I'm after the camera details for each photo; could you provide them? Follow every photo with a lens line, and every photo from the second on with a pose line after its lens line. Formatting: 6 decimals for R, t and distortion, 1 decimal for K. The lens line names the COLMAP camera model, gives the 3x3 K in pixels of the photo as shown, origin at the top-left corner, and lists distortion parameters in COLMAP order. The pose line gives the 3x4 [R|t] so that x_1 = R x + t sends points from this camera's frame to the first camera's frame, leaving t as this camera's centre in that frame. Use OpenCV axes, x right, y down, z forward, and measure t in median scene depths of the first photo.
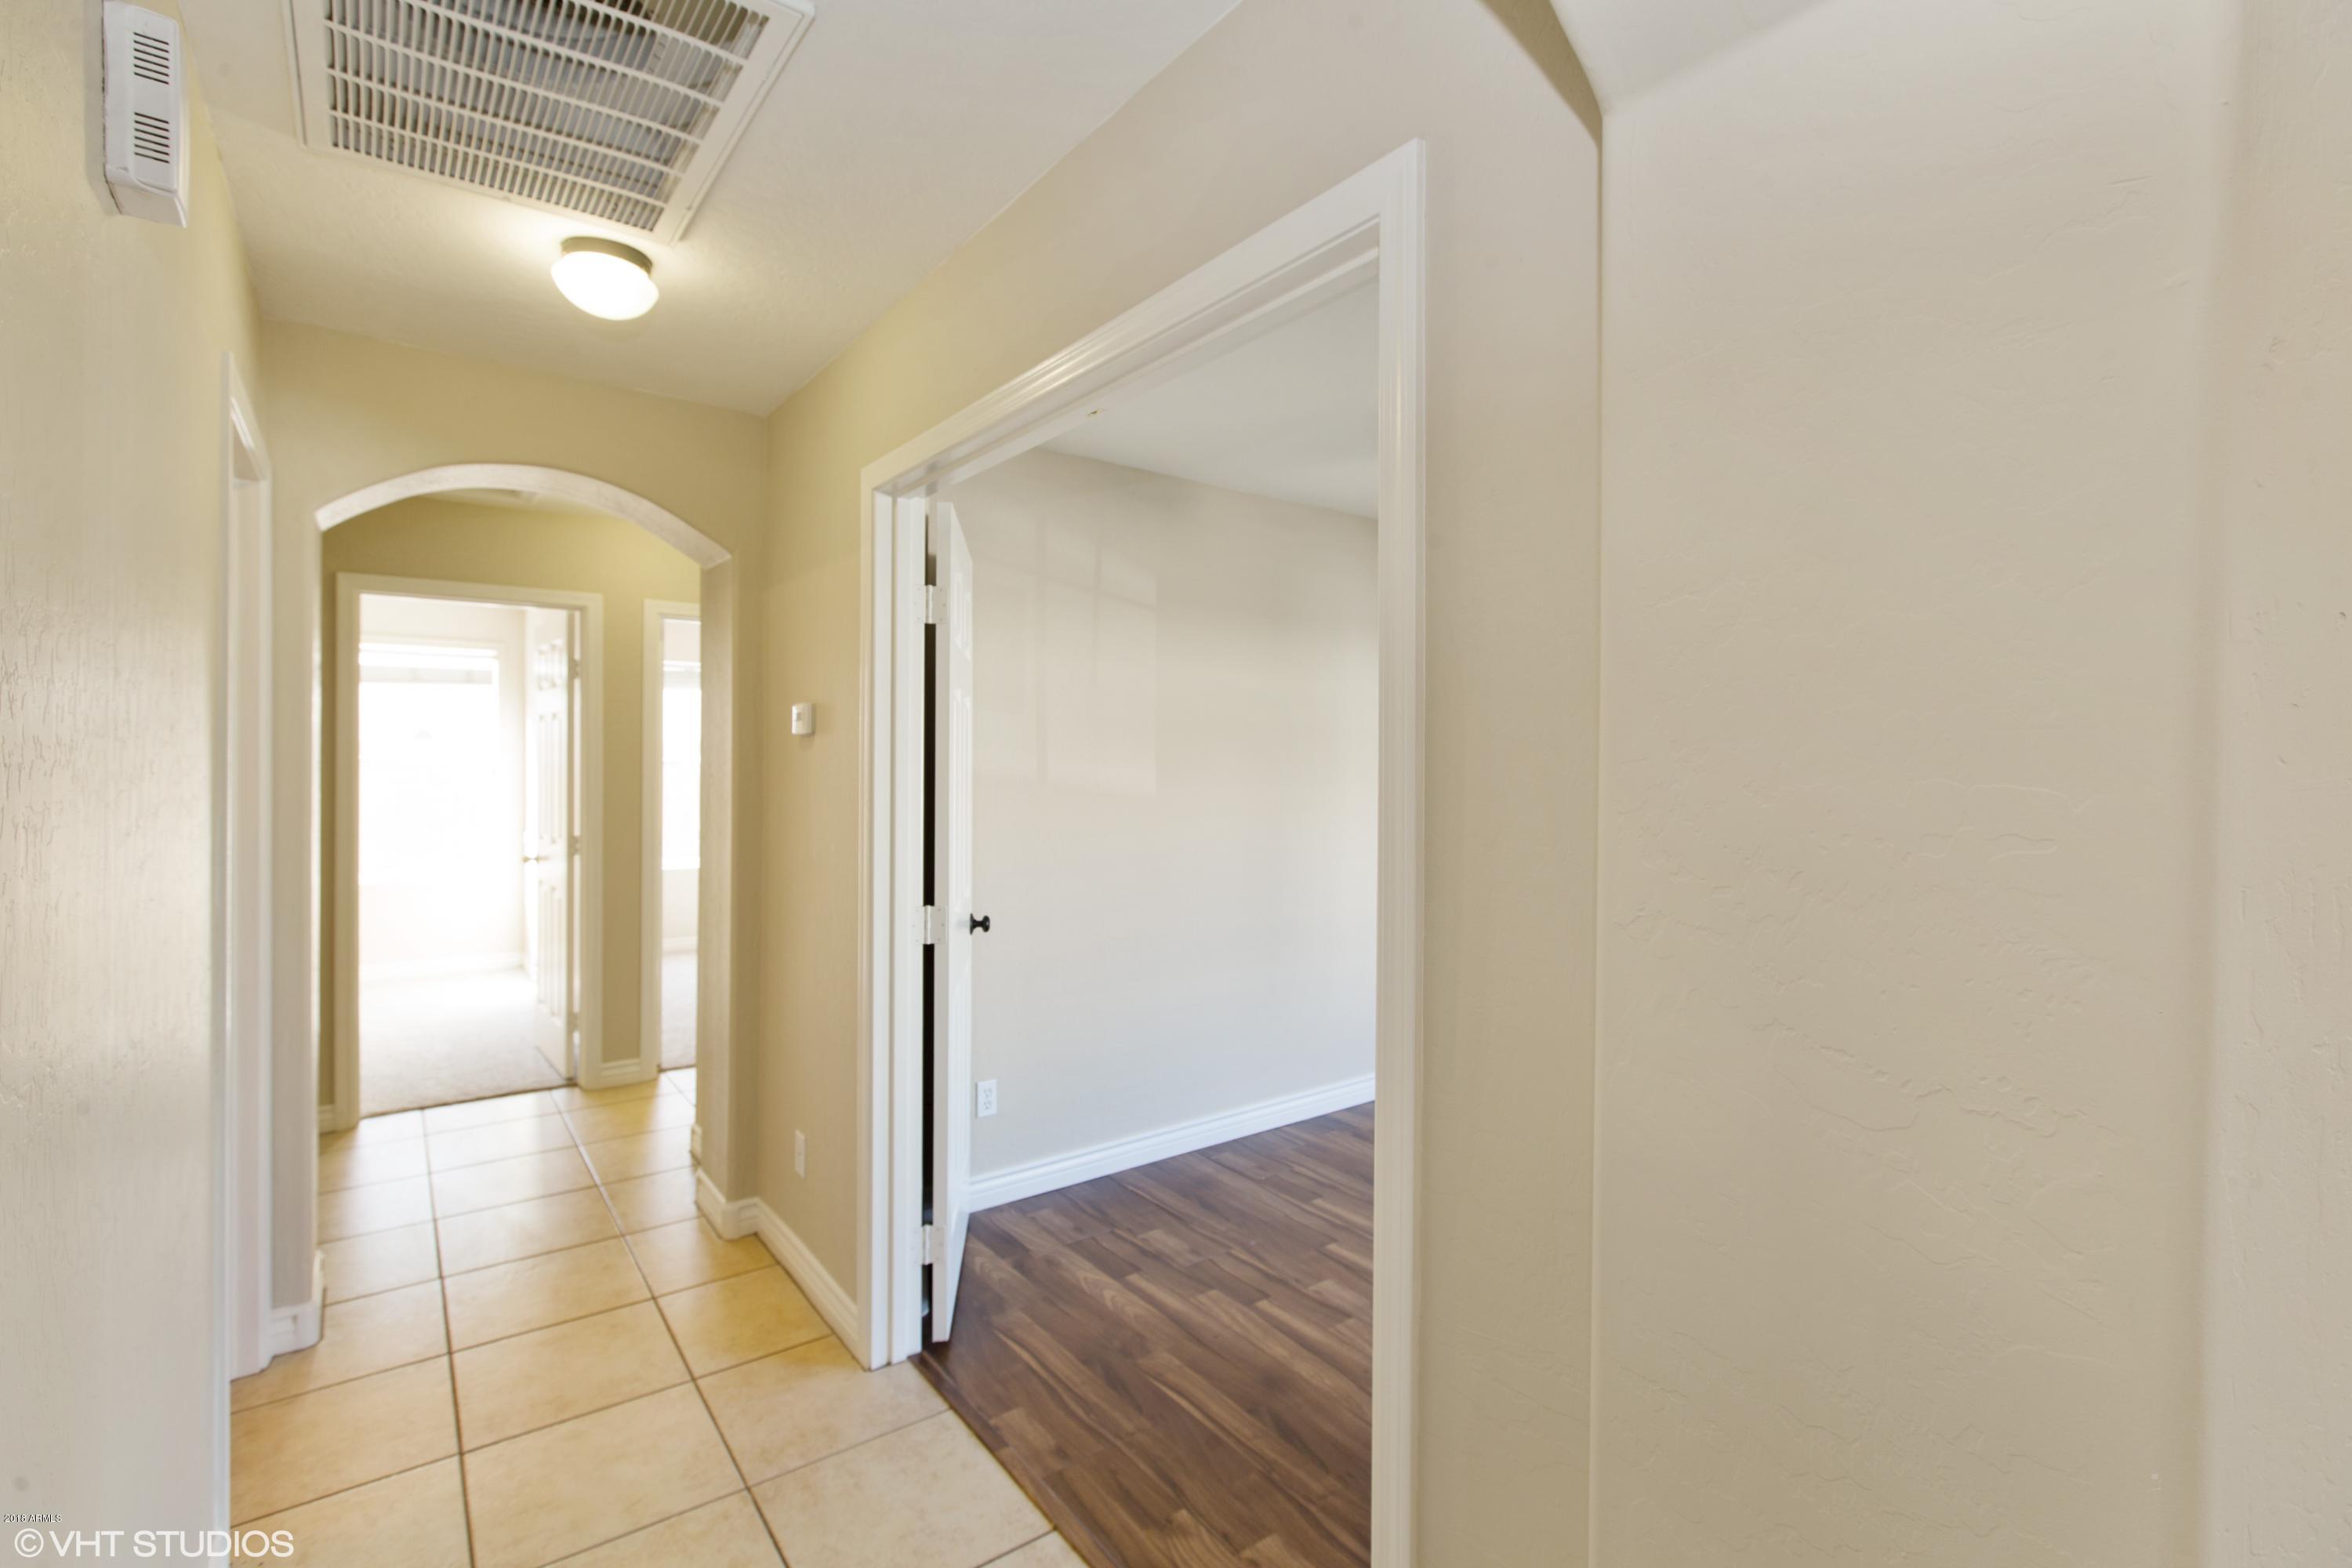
lens RADIAL K [[1043.6, 0, 1186.9], [0, 1043.6, 764.2], [0, 0, 1]] dist [0.000280, -0.000162]
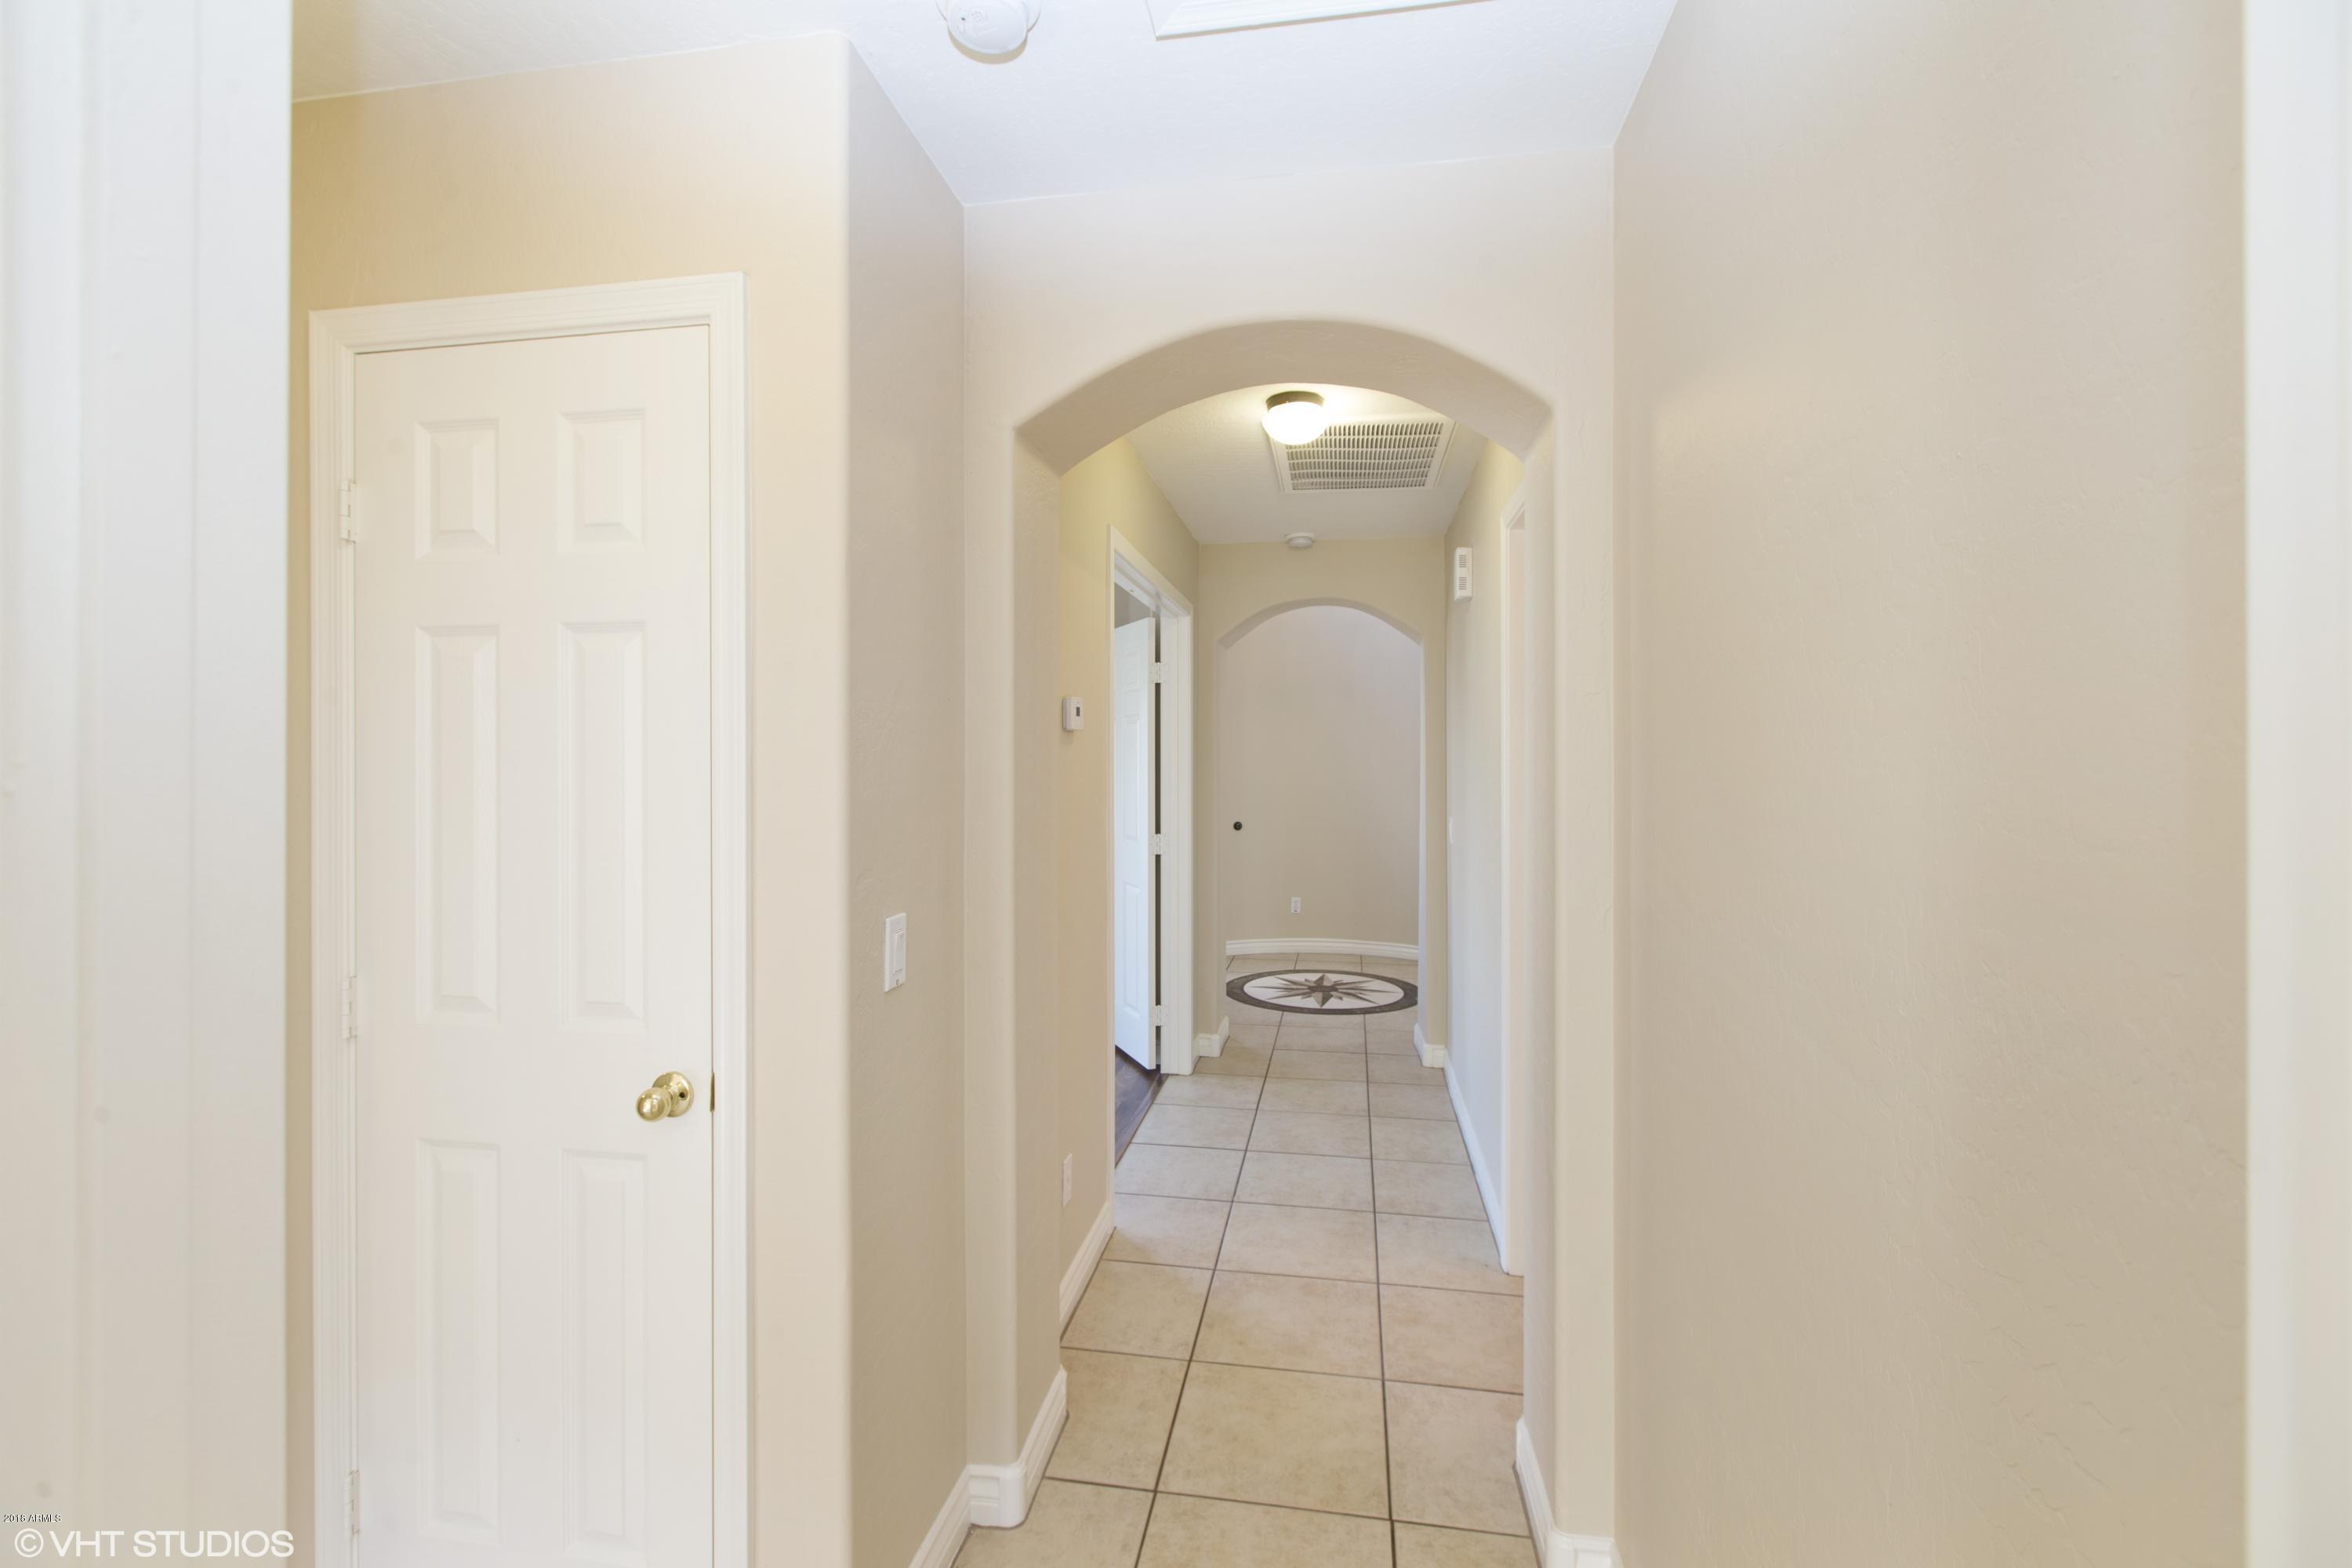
lens RADIAL K [[1043.6, 0, 1186.9], [0, 1043.6, 764.2], [0, 0, 1]] dist [0.000280, -0.000162]
pose [[-0.673766, -0.004941, 0.738928, -1.439242], [0.000177, 0.999977, 0.006848, 0.013115], [-0.738945, 0.004745, -0.673749, 1.980538]]
